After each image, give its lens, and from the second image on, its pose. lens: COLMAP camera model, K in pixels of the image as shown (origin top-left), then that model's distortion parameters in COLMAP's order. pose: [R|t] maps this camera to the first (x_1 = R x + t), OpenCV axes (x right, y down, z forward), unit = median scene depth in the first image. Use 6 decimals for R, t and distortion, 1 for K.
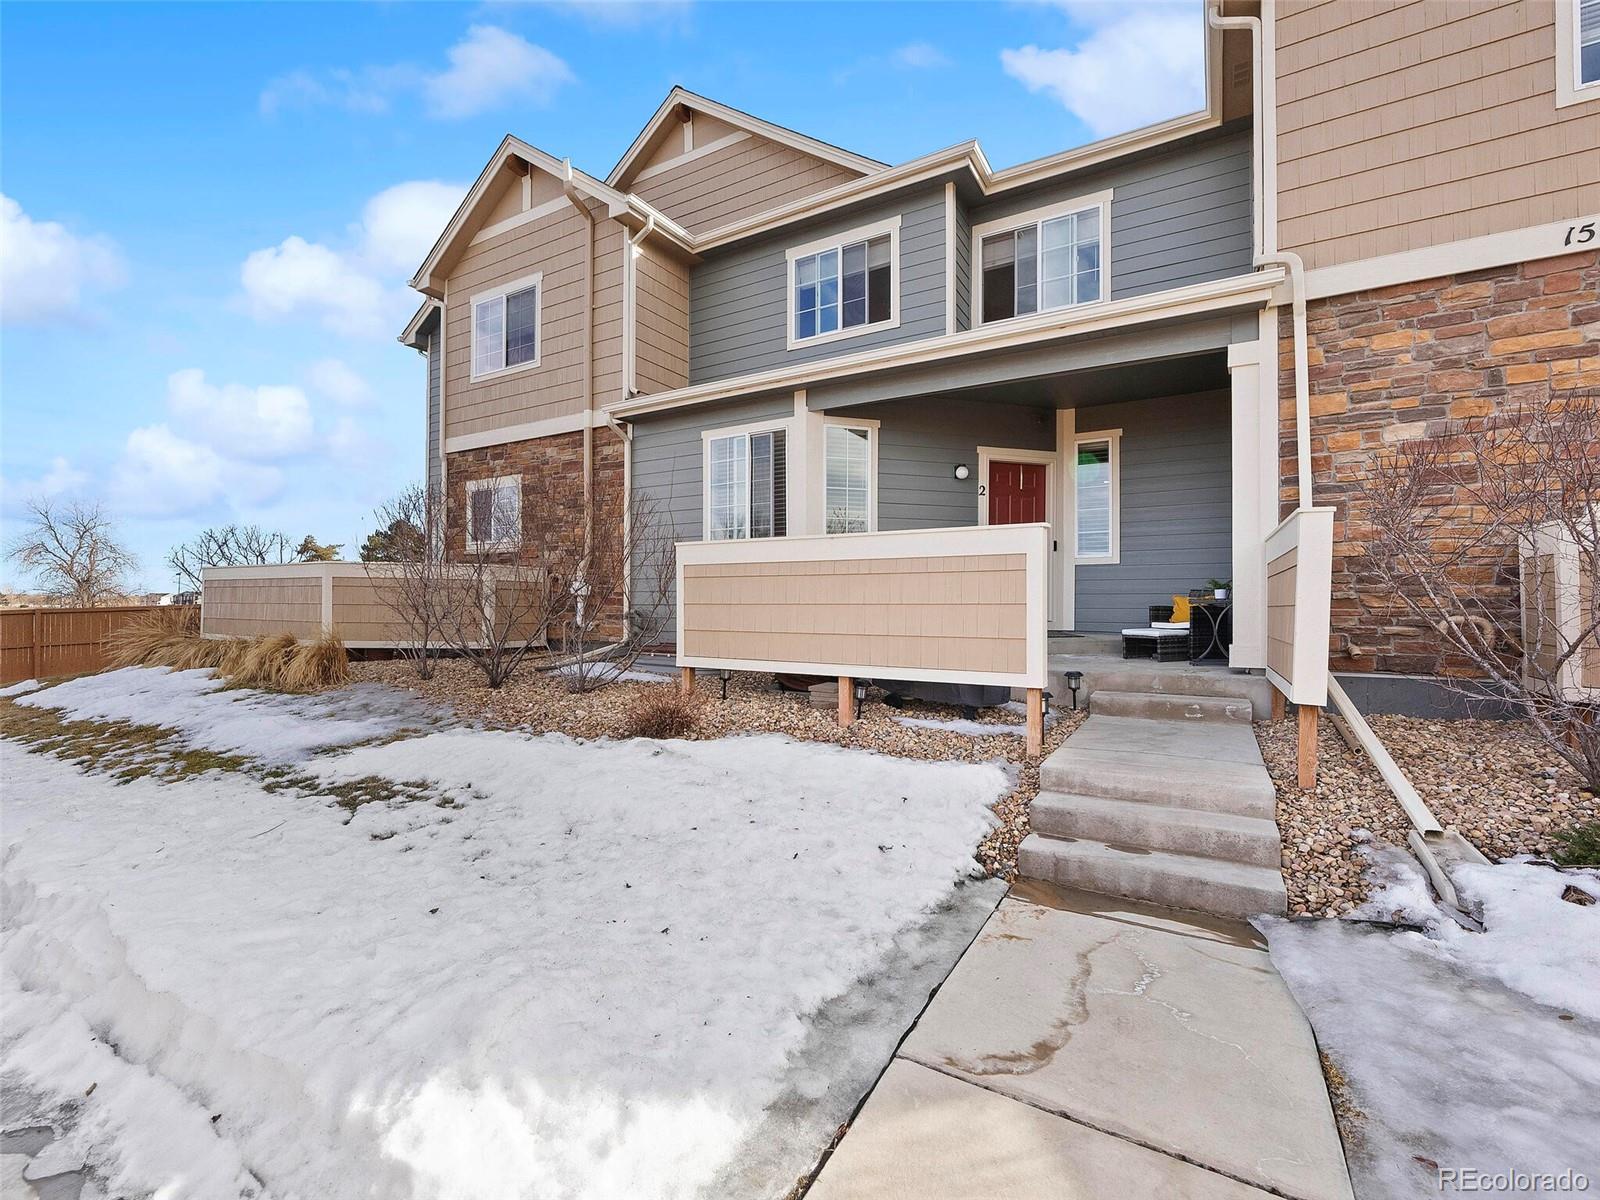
lens RADIAL K [[697.7, 0, 797.3], [0, 697.7, 597.1], [0, 0, 1]] dist [-0.007065, -0.000181]
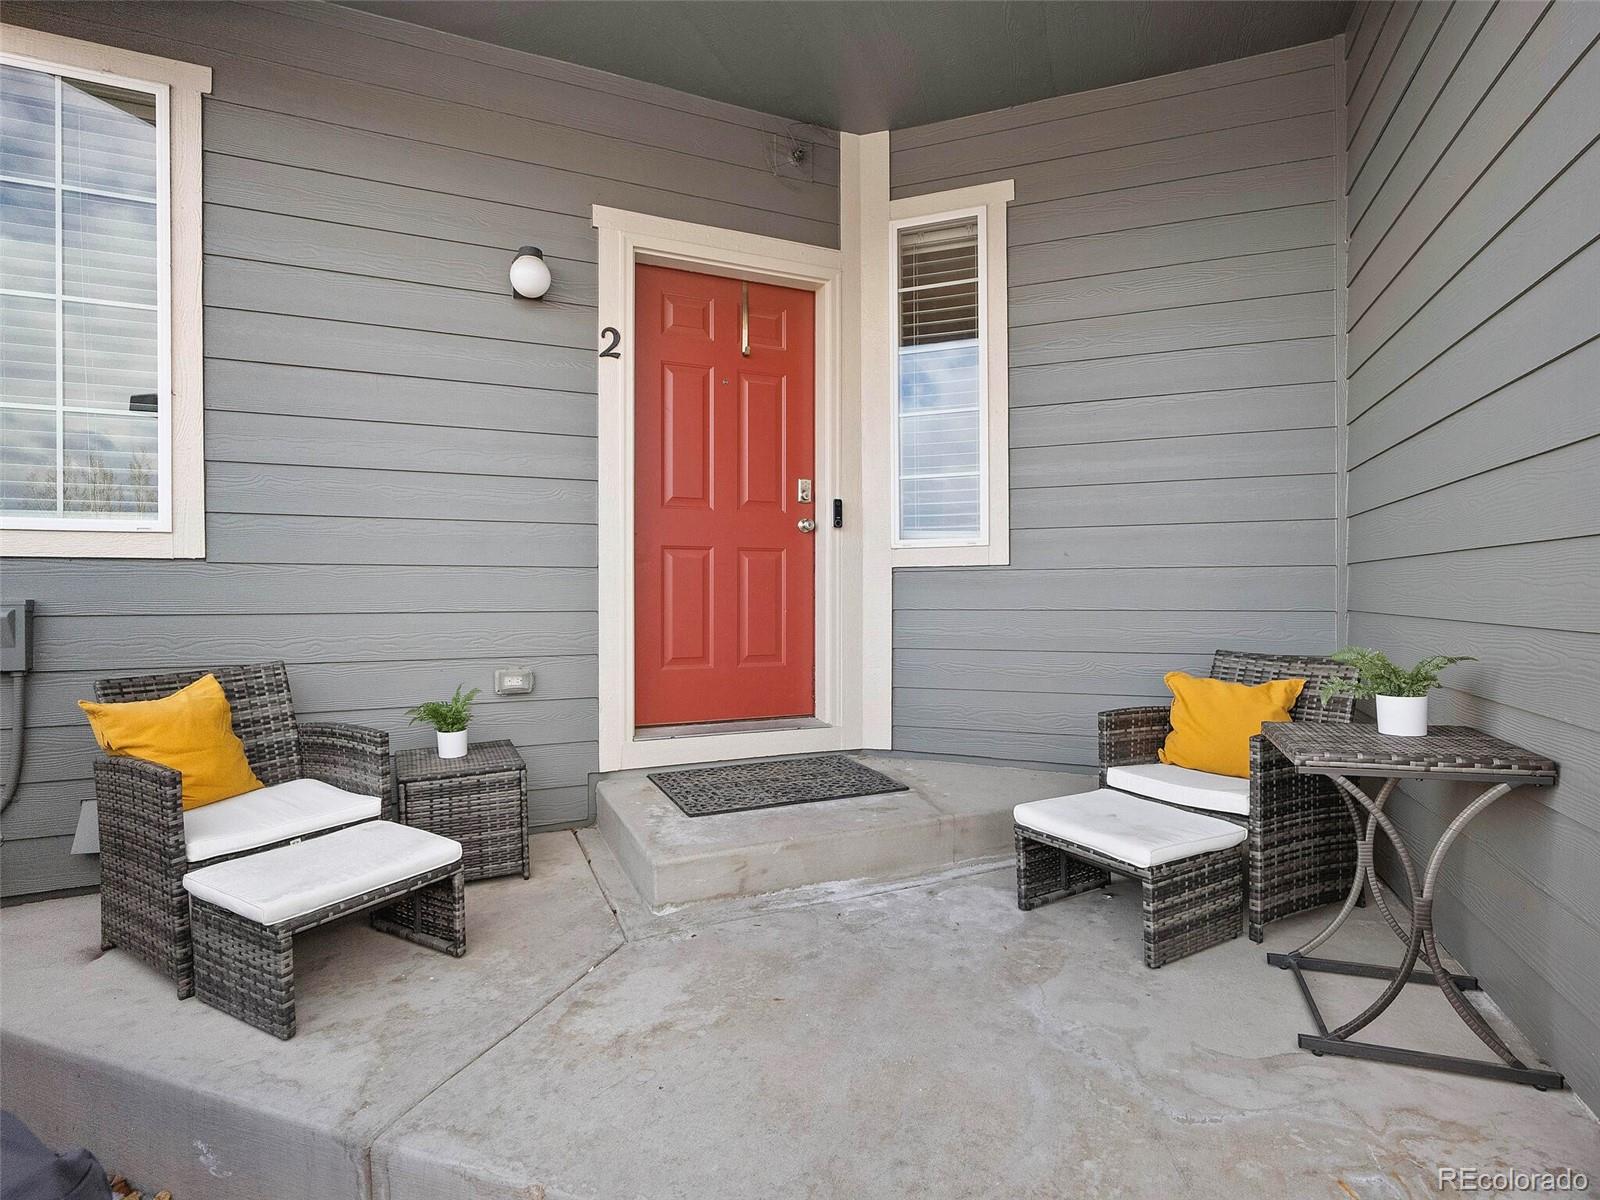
lens RADIAL K [[855.0, 0, 799.1], [0, 855.0, 593.3], [0, 0, 1]] dist [-0.000709, -0.000597]
pose [[0.985283, -0.005370, 0.170846, 0.276483], [0.006393, 0.999965, -0.005439, -0.032089], [-0.170810, 0.006451, 0.985283, 0.577264]]
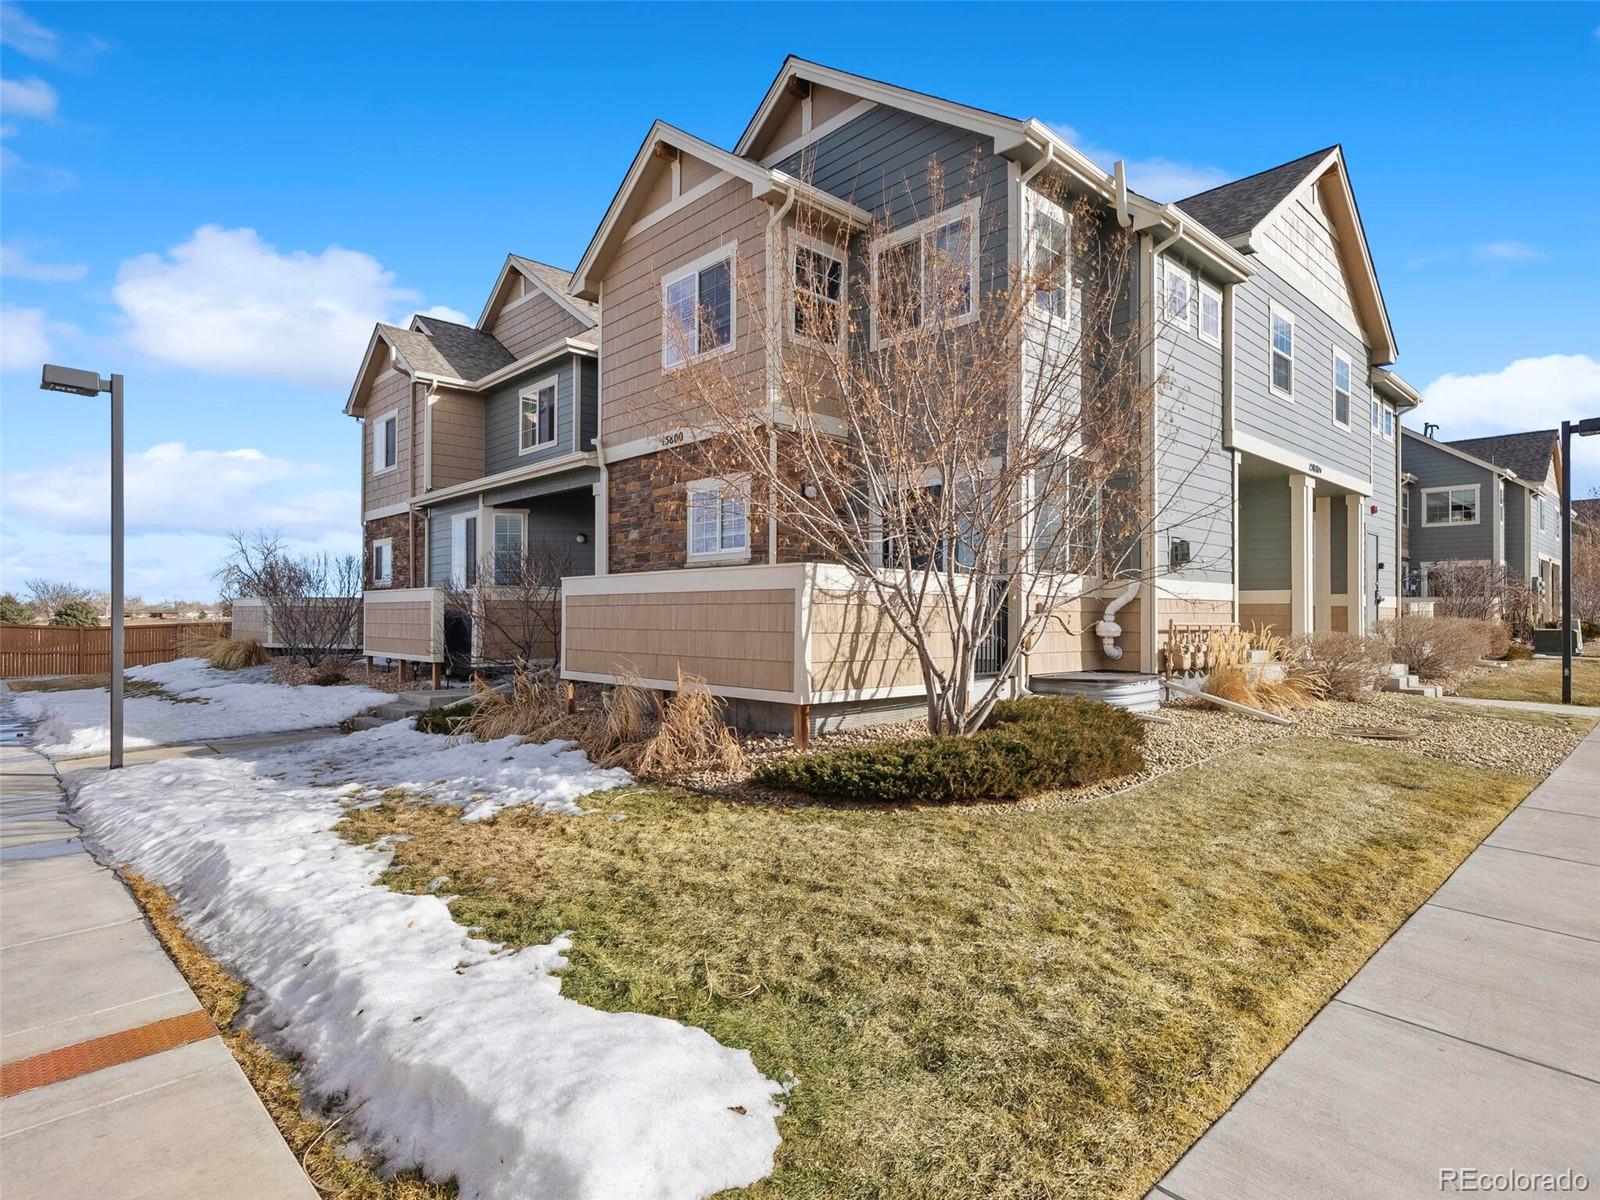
lens RADIAL K [[855.0, 0, 800.4], [0, 855.0, 608.1], [0, 0, 1]] dist [-0.000709, -0.000597]
pose [[0.963996, 0.003898, -0.265889, 1.175042], [-0.007094, 0.999914, -0.011061, -0.008782], [0.265823, 0.012549, 0.963940, -0.687215]]
